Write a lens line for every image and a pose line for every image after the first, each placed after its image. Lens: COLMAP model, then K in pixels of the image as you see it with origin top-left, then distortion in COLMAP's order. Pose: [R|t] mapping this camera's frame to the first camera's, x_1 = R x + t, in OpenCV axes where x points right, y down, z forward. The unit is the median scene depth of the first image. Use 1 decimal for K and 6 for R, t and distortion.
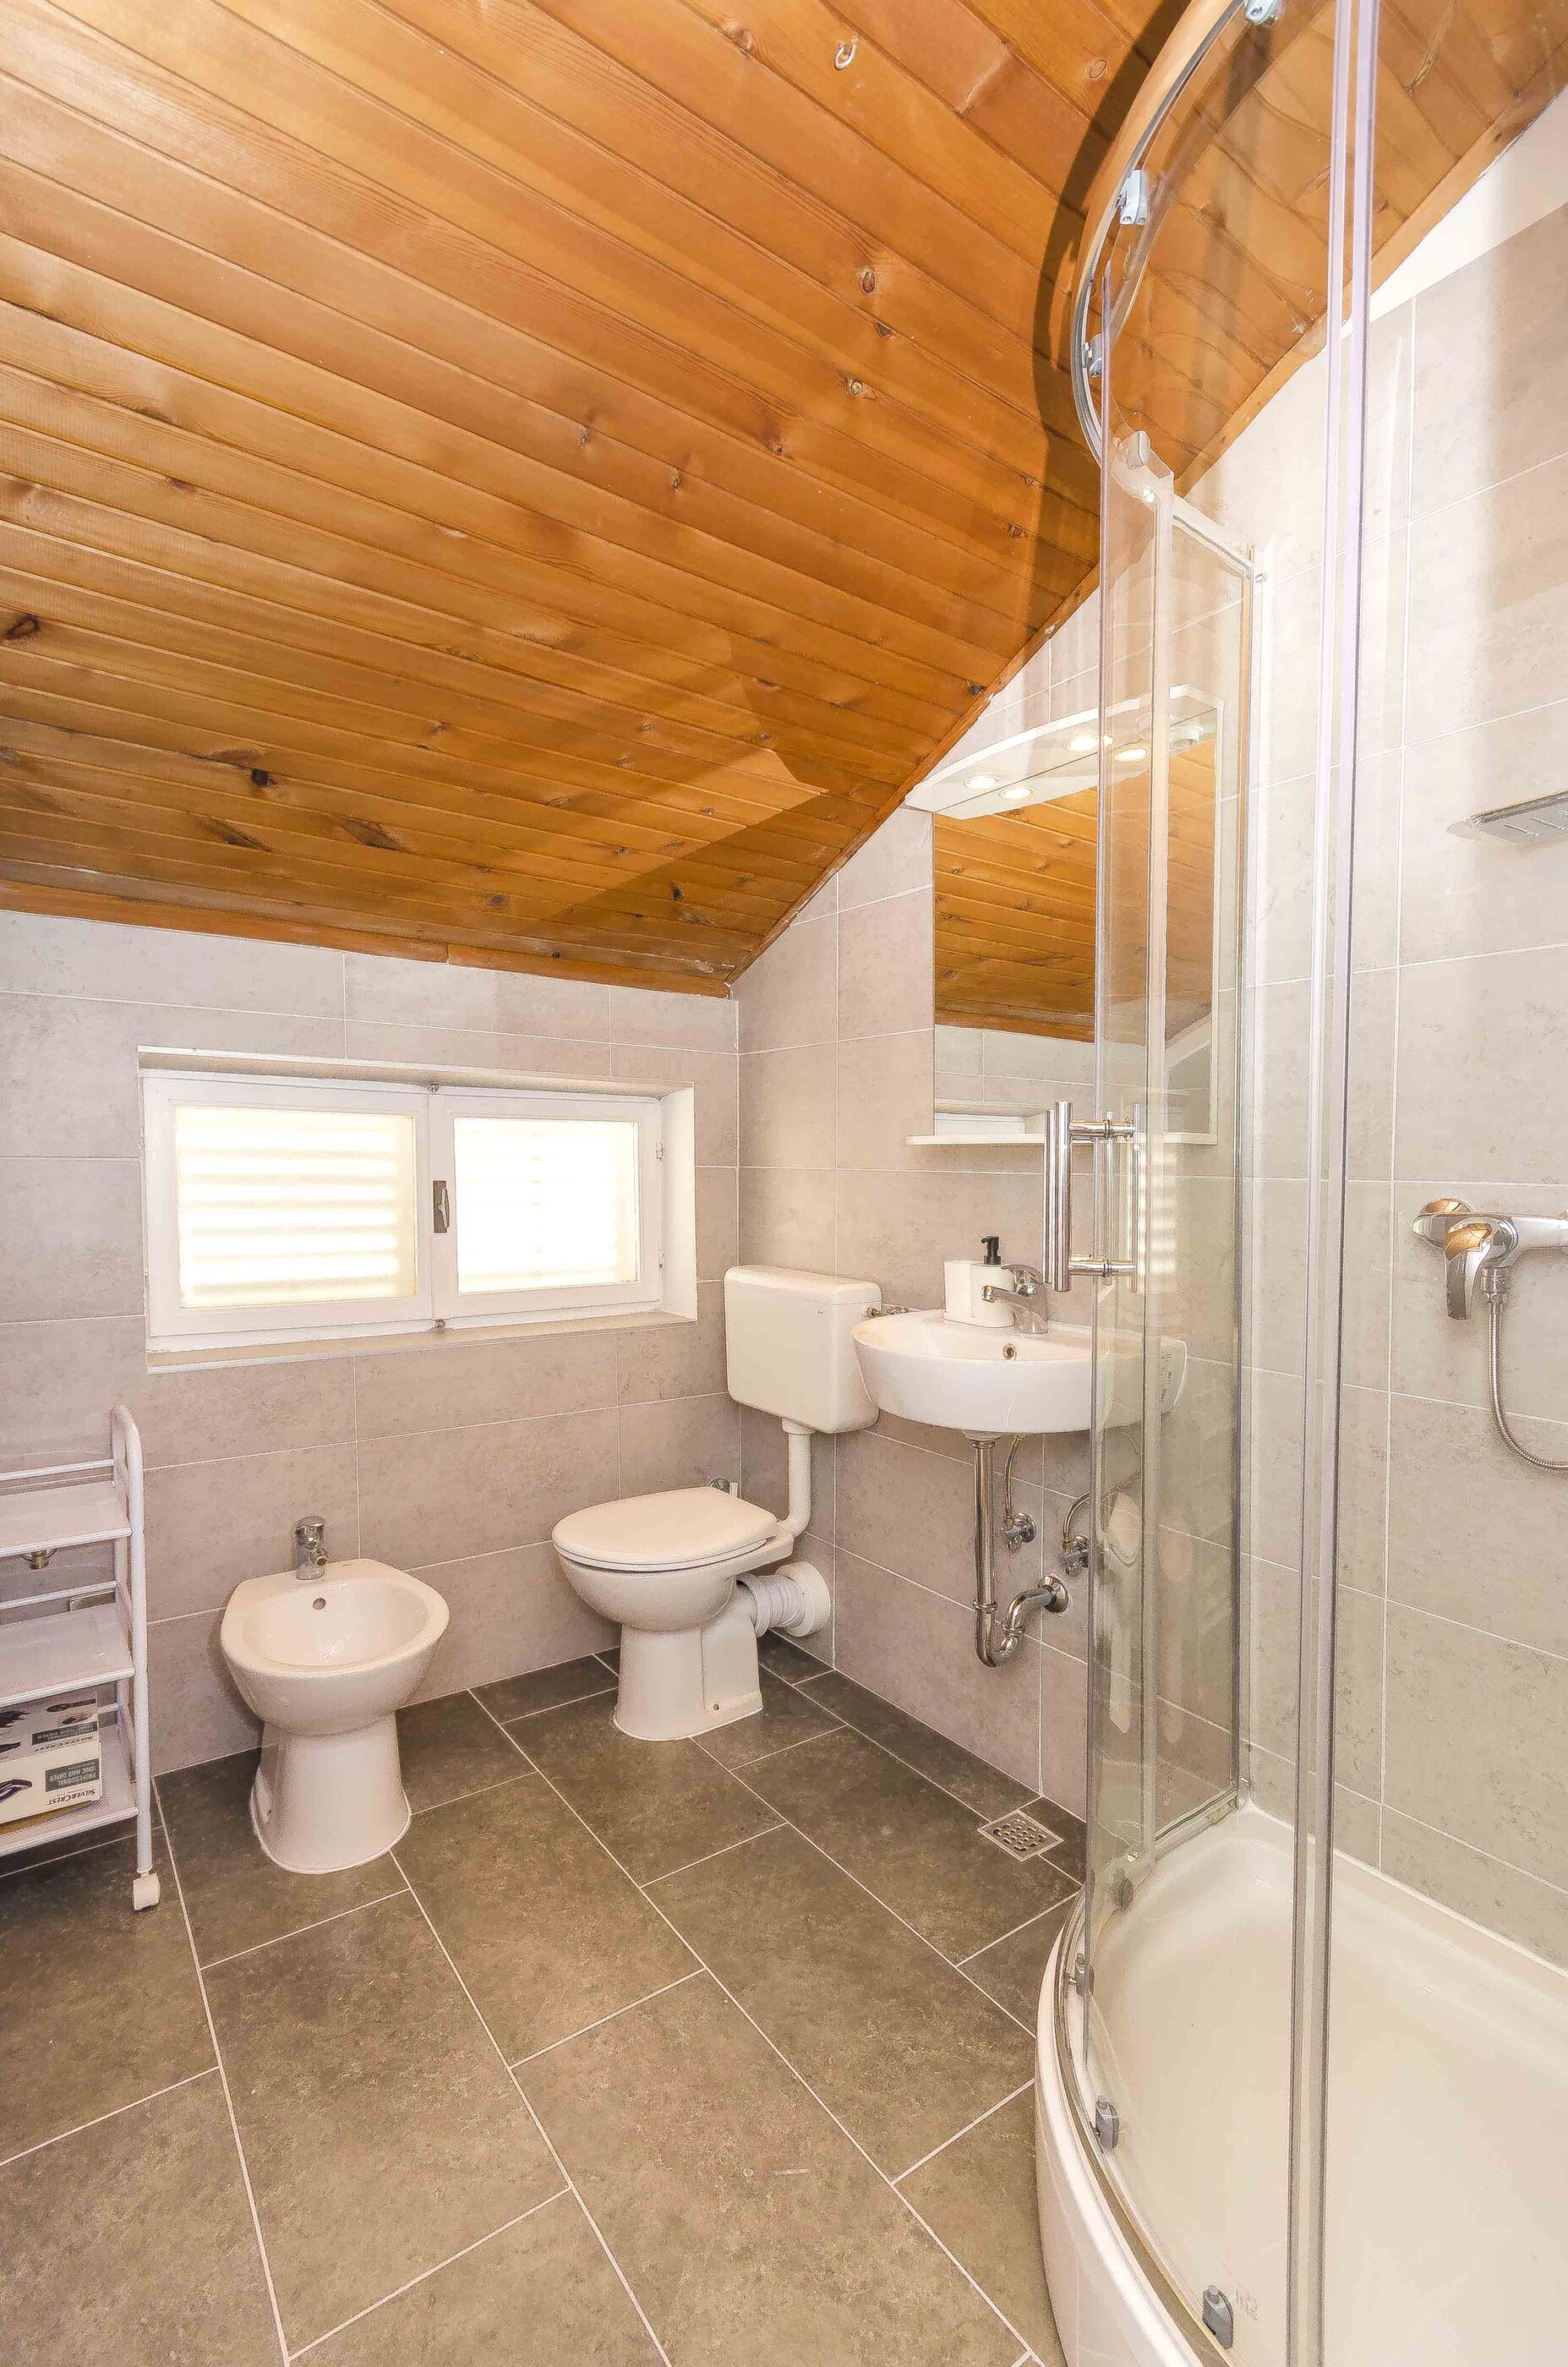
lens RADIAL K [[1041.5, 0, 787.6], [0, 1041.5, 1189.4], [0, 0, 1]] dist [-0.001433, 0.000162]
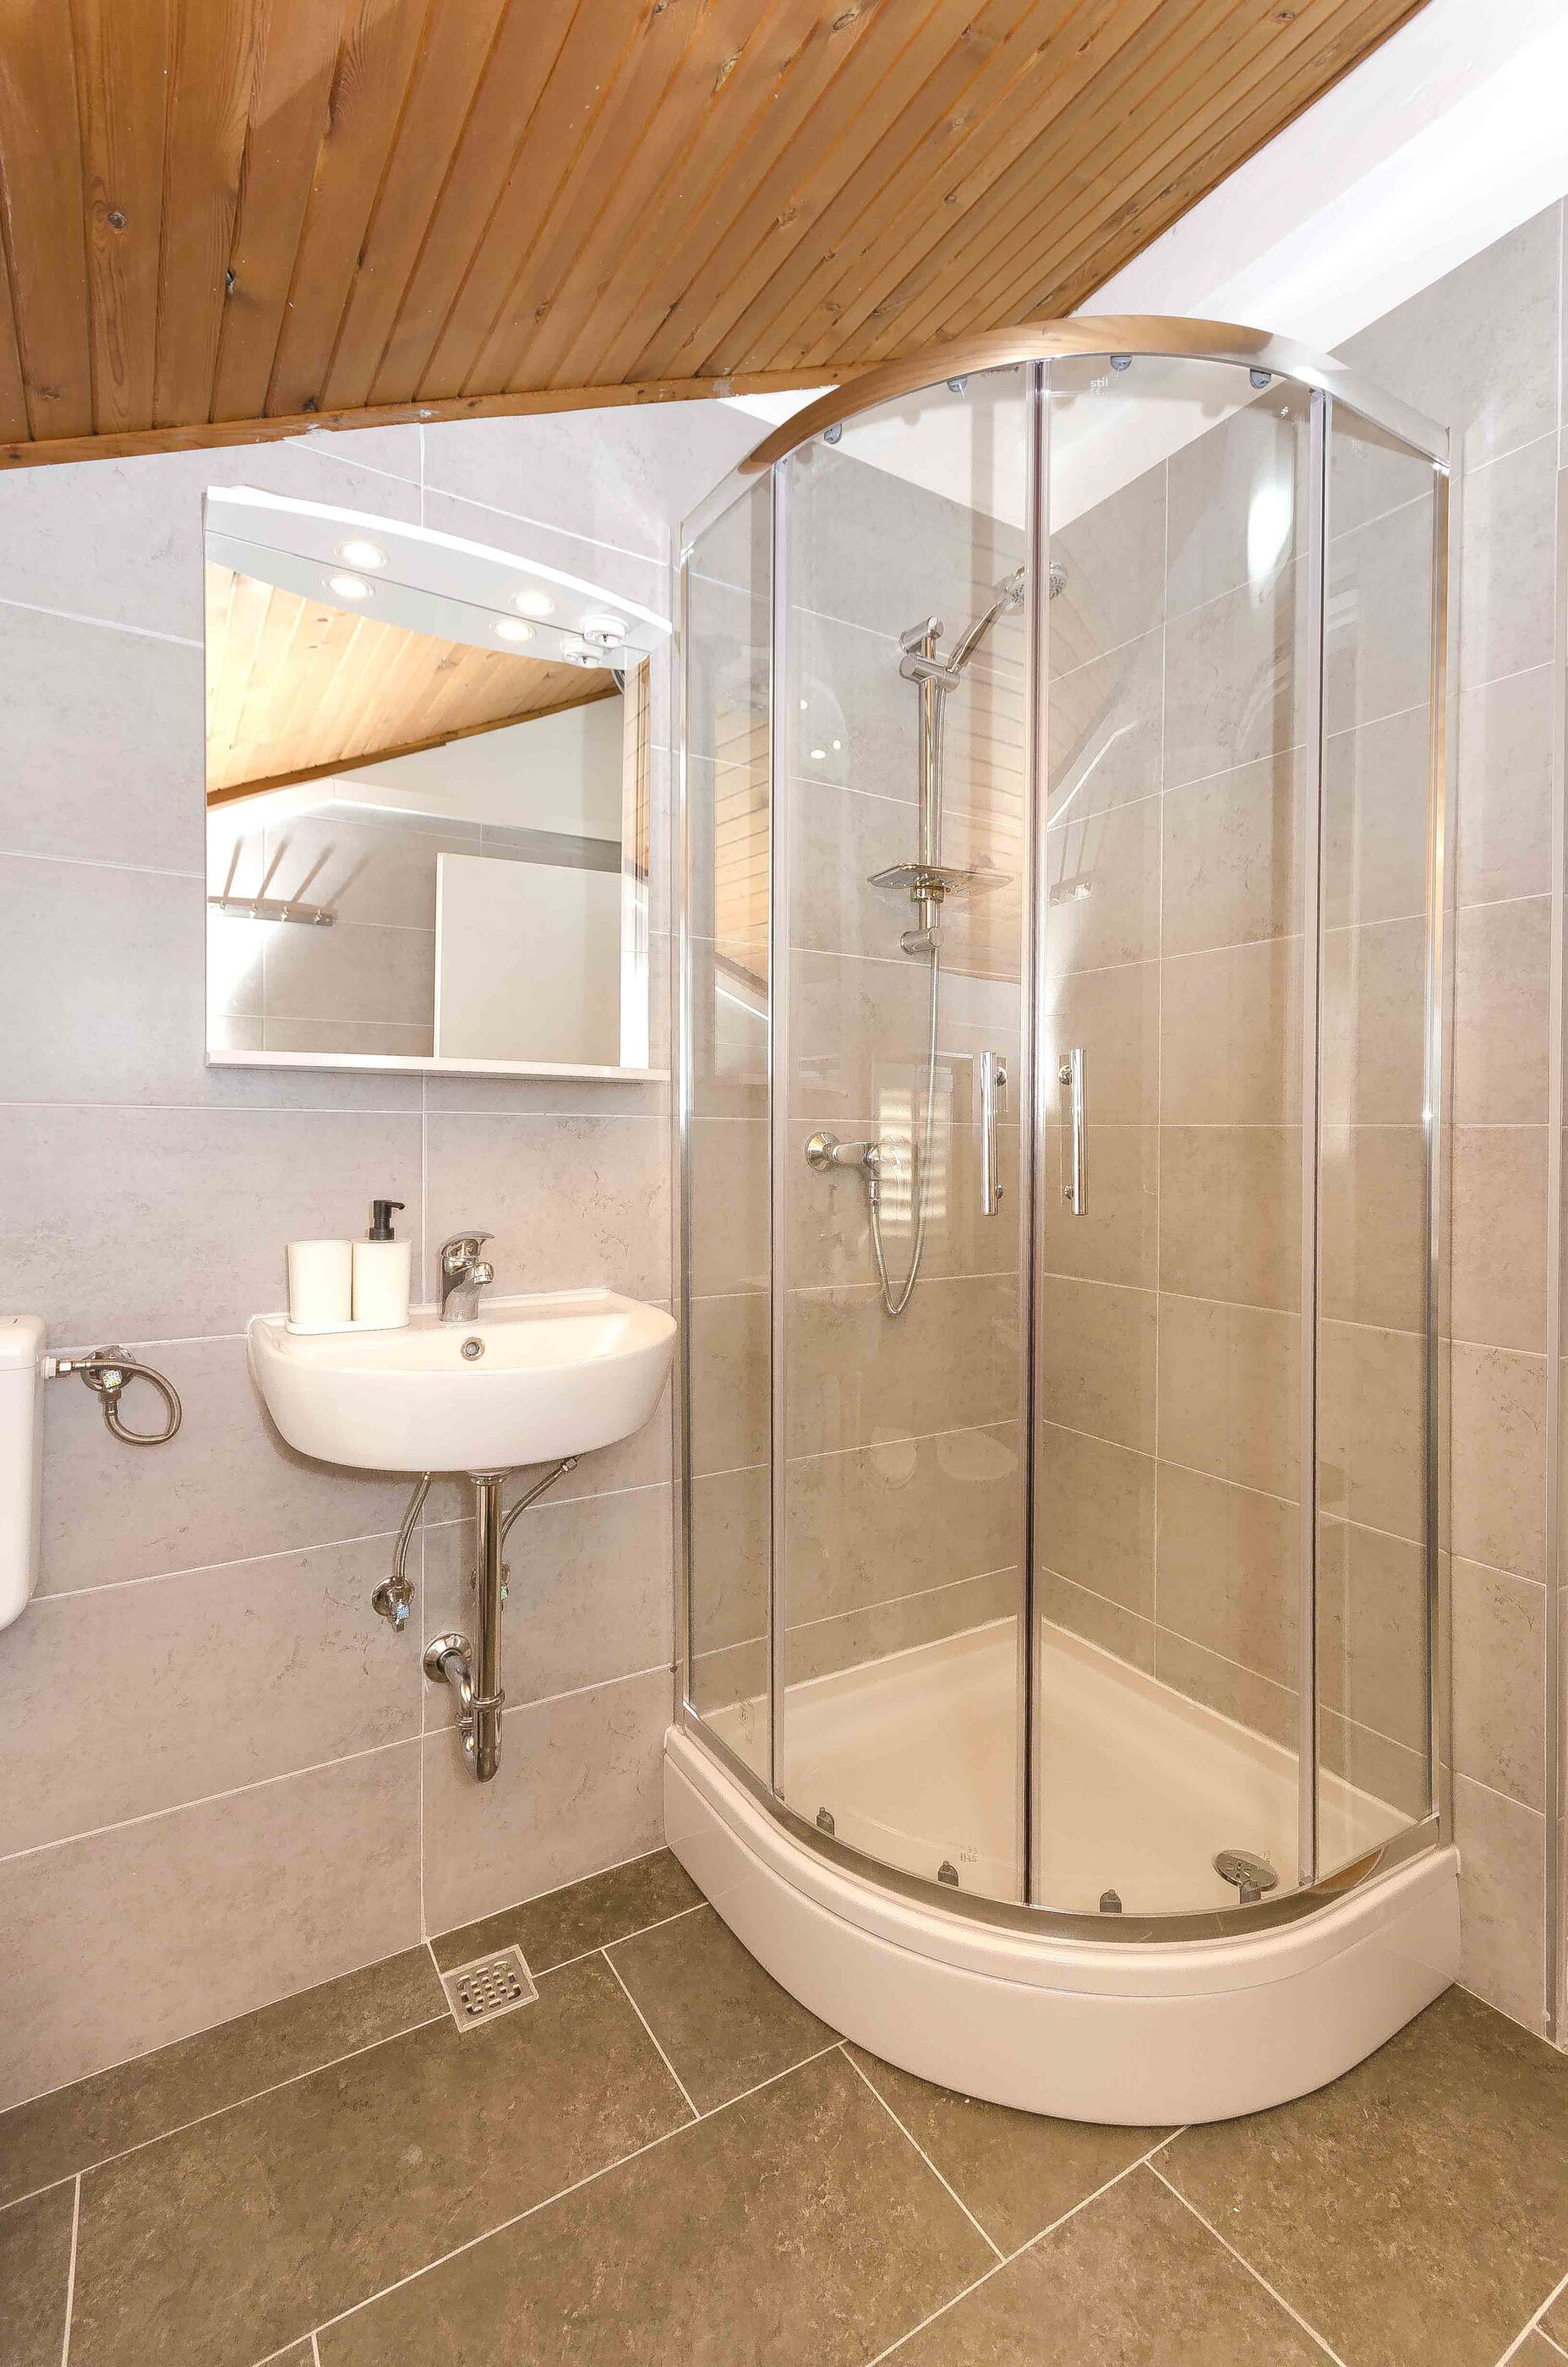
lens RADIAL K [[1041.5, 0, 781.5], [0, 1041.5, 1120.4], [0, 0, 1]] dist [-0.001433, 0.000162]
pose [[0.081795, 0.000744, 0.996649, -0.573364], [0.021468, 0.999766, -0.002508, -0.000972], [-0.996418, 0.021601, 0.081760, 0.800175]]
